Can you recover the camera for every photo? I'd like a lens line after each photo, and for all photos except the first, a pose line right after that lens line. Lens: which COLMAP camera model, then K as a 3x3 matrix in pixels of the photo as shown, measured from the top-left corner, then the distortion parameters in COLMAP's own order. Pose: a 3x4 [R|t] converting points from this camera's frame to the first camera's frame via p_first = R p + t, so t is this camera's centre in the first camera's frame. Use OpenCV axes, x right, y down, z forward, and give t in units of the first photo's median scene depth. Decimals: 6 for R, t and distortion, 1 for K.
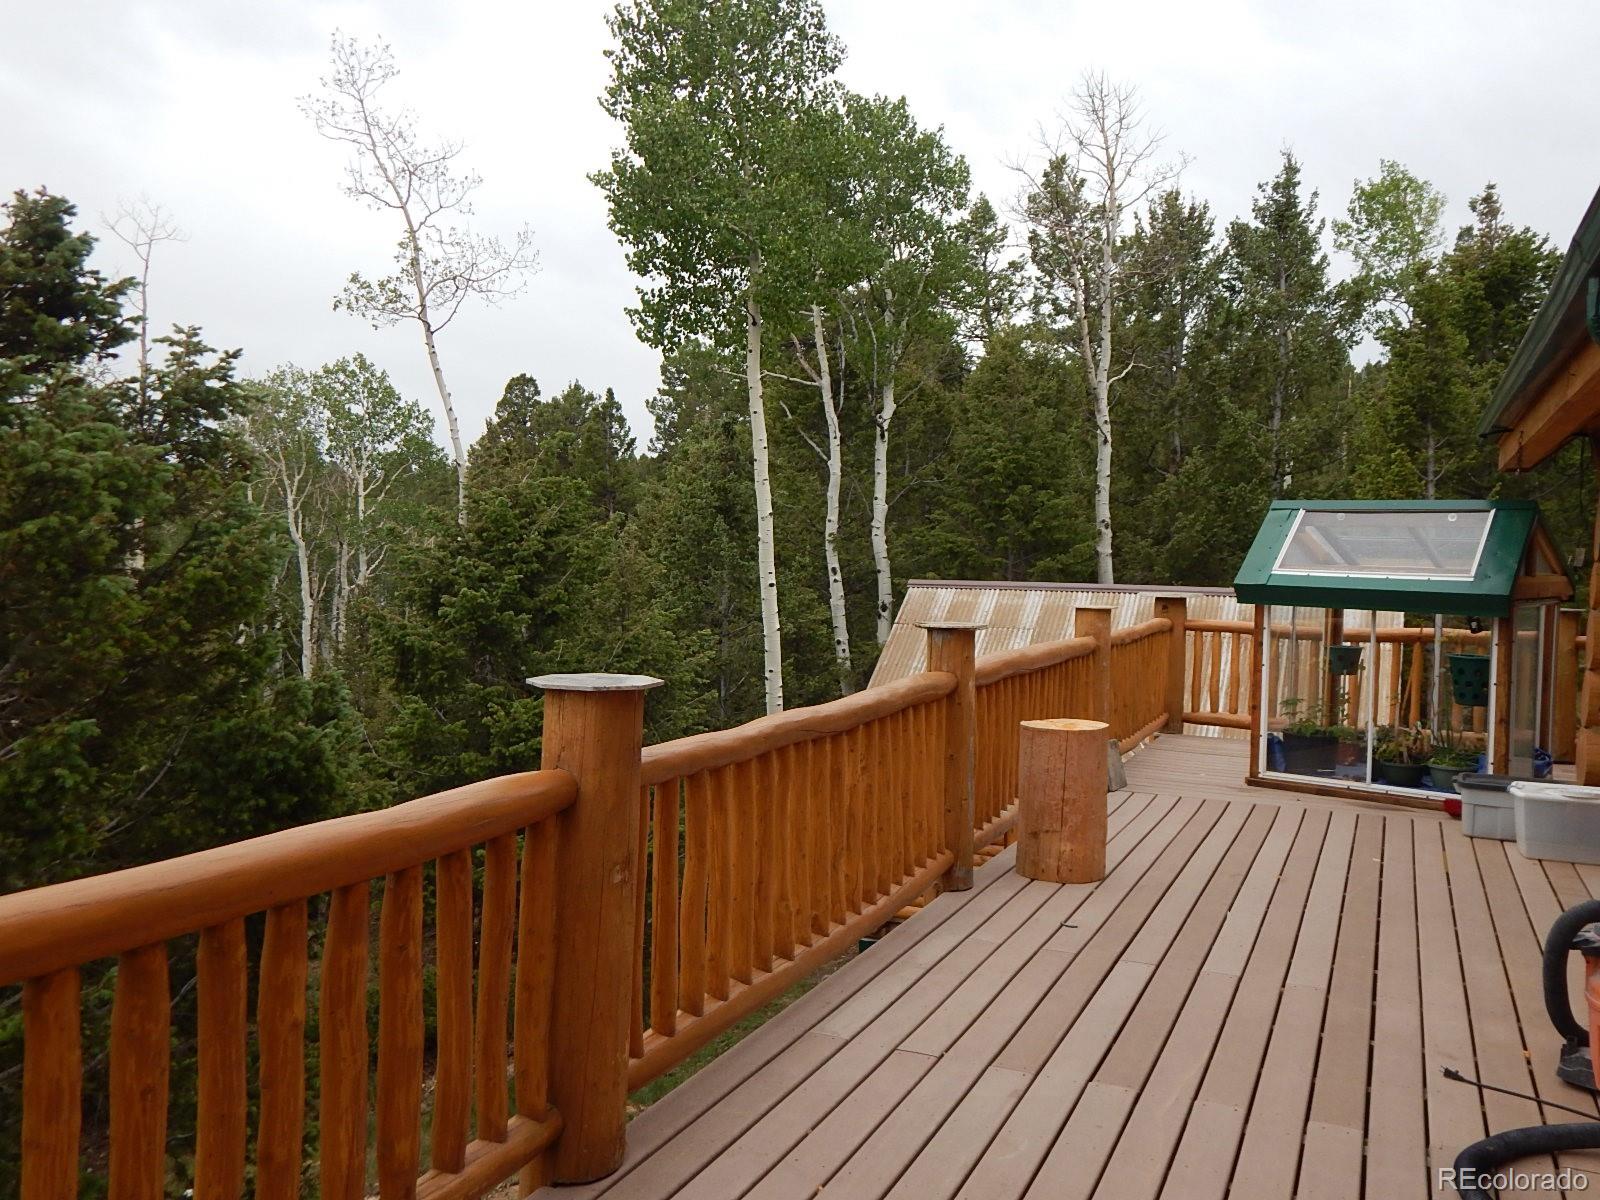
lens RADIAL K [[1377.8, 0, 801.7], [0, 1377.8, 602.3], [0, 0, 1]] dist [0.007707, 0.002465]
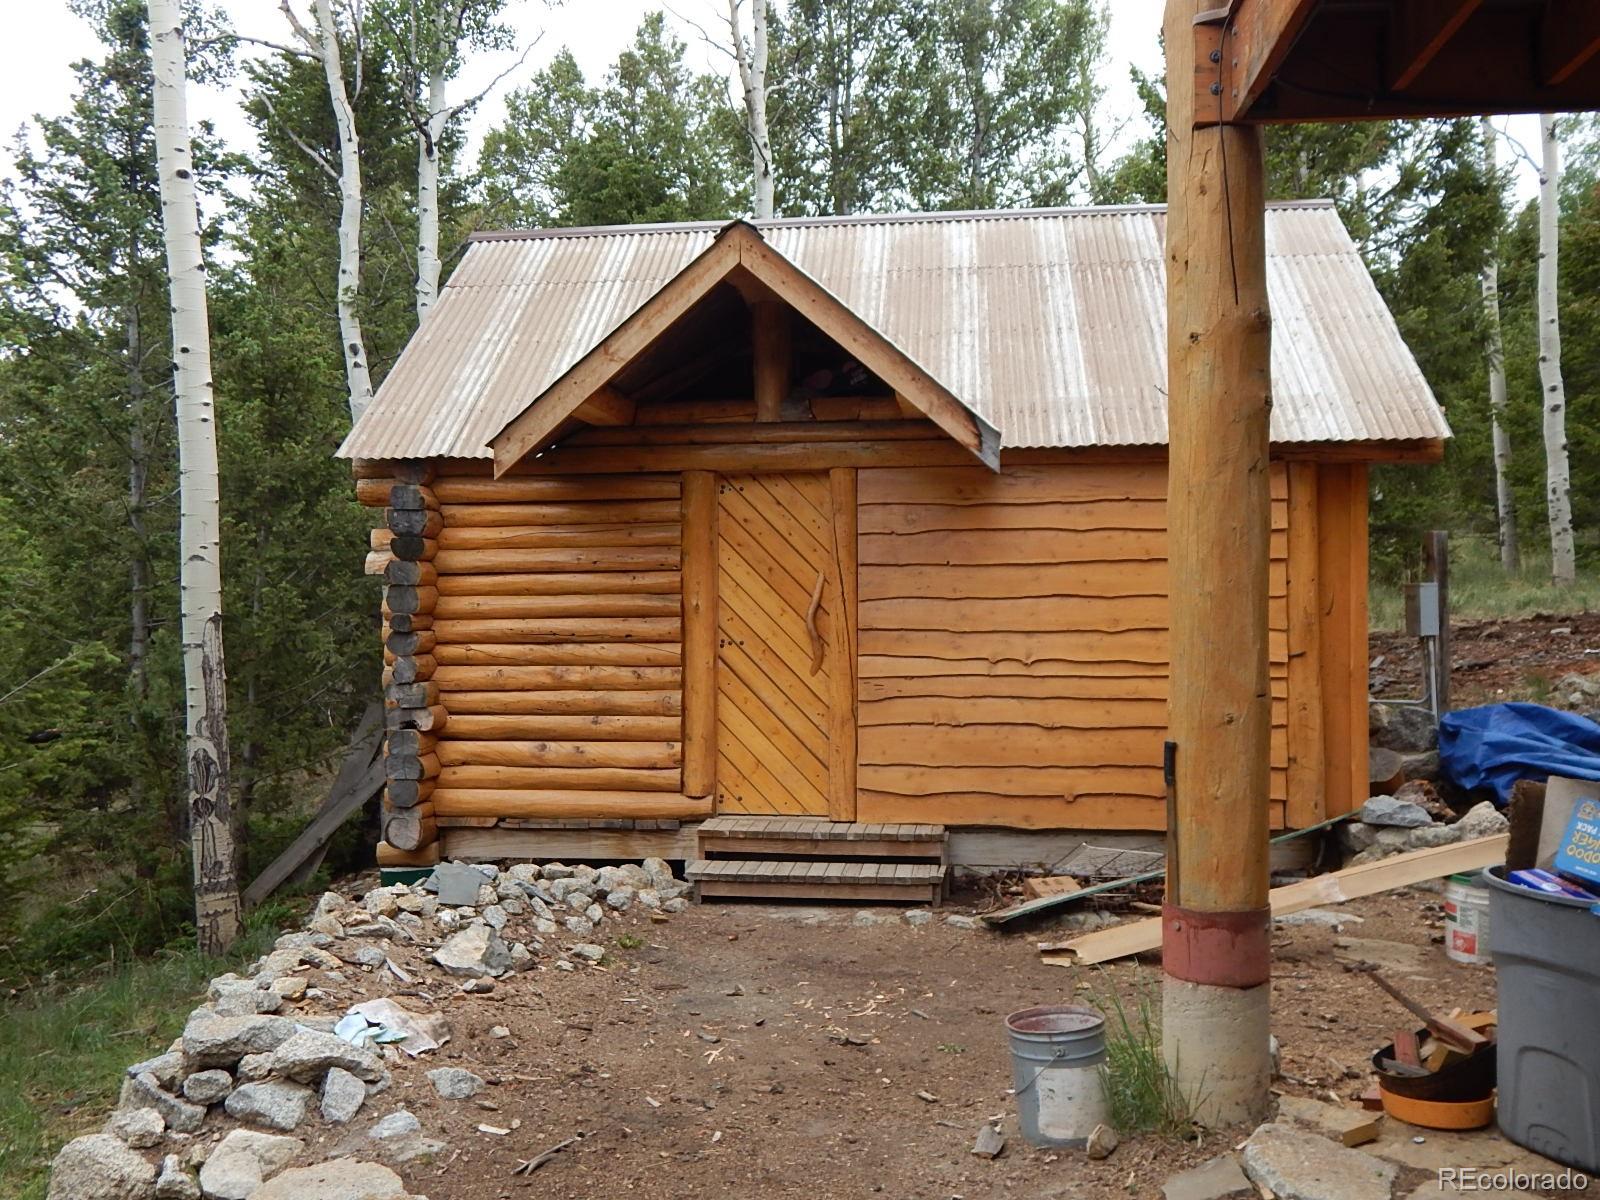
lens RADIAL K [[1377.8, 0, 794.0], [0, 1377.8, 598.6], [0, 0, 1]] dist [0.007707, 0.002465]
pose [[0.956995, -0.029261, 0.288626, 0.030340], [0.047966, 0.997167, -0.057948, 0.133128], [-0.286113, 0.069300, 0.955687, 0.359950]]
